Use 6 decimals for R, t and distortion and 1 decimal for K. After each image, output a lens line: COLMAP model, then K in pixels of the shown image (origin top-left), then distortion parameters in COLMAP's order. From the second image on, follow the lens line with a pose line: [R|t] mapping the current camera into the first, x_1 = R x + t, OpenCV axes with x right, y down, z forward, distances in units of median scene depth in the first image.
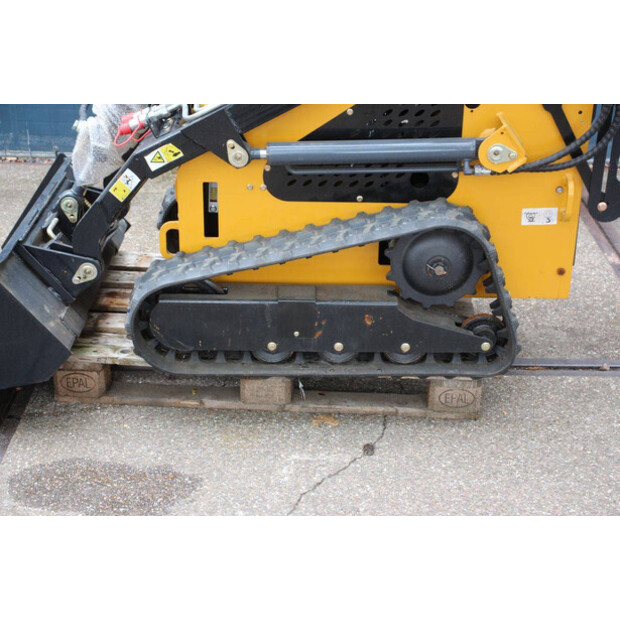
lens RADIAL K [[1217.4, 0, 310.0], [0, 1217.4, 310.0], [0, 0, 1]] dist [0.259532, 0.185754]
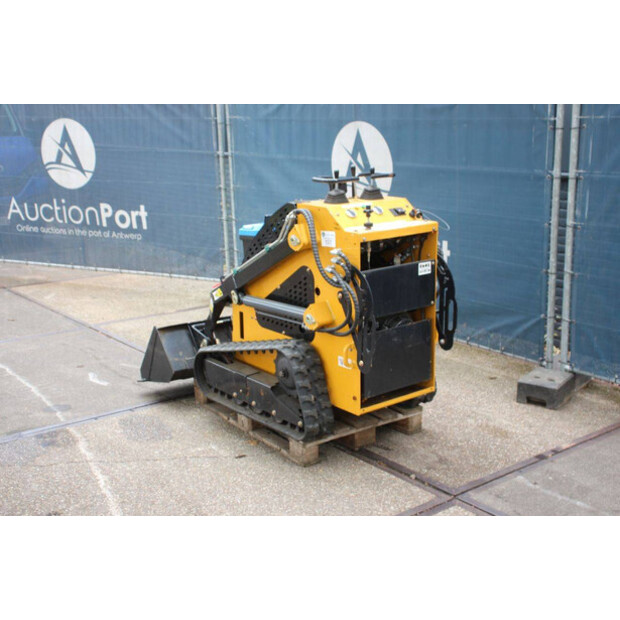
lens RADIAL K [[811.7, 0, 310.0], [0, 811.7, 310.0], [0, 0, 1]] dist [0.031832, 0.082753]
pose [[0.617586, 0.162090, -0.769620, 1.046597], [-0.301561, 0.952549, -0.041373, -0.084802], [0.726394, 0.257638, 0.637161, 0.200250]]
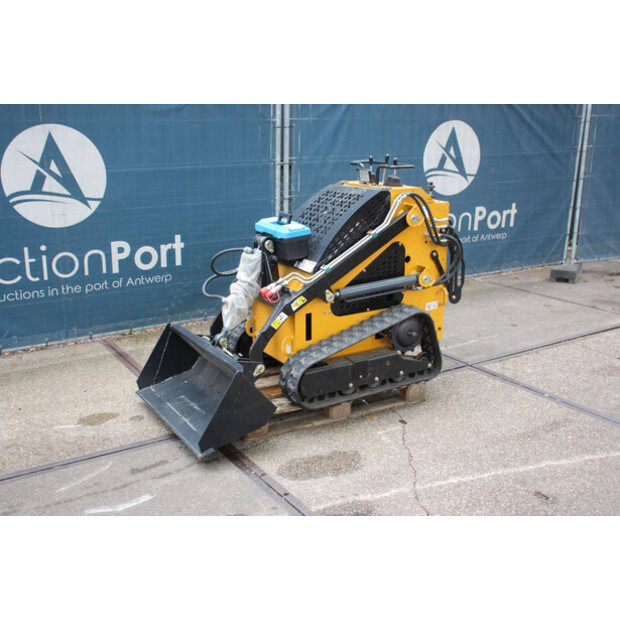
lens RADIAL K [[709.3, 0, 310.0], [0, 709.3, 310.0], [0, 0, 1]] dist [-0.018228, -0.002941]
pose [[0.852343, -0.155988, 0.499179, -0.668220], [0.228524, 0.969625, -0.087205, -0.005227], [-0.470413, 0.188403, 0.862100, -0.029959]]
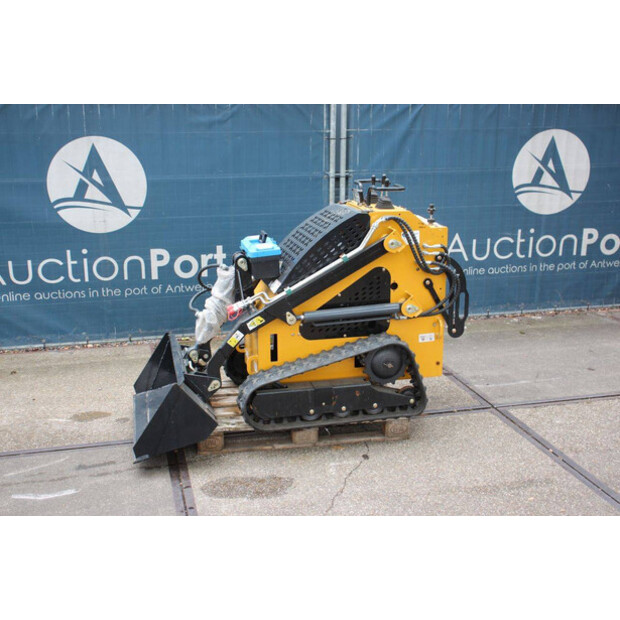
lens RADIAL K [[795.9, 0, 310.0], [0, 795.9, 310.0], [0, 0, 1]] dist [0.029470, 0.047144]
pose [[0.973525, -0.076796, 0.215293, -0.302710], [0.111677, 0.981606, -0.154846, 0.067830], [-0.199441, 0.174790, 0.964195, -0.295126]]
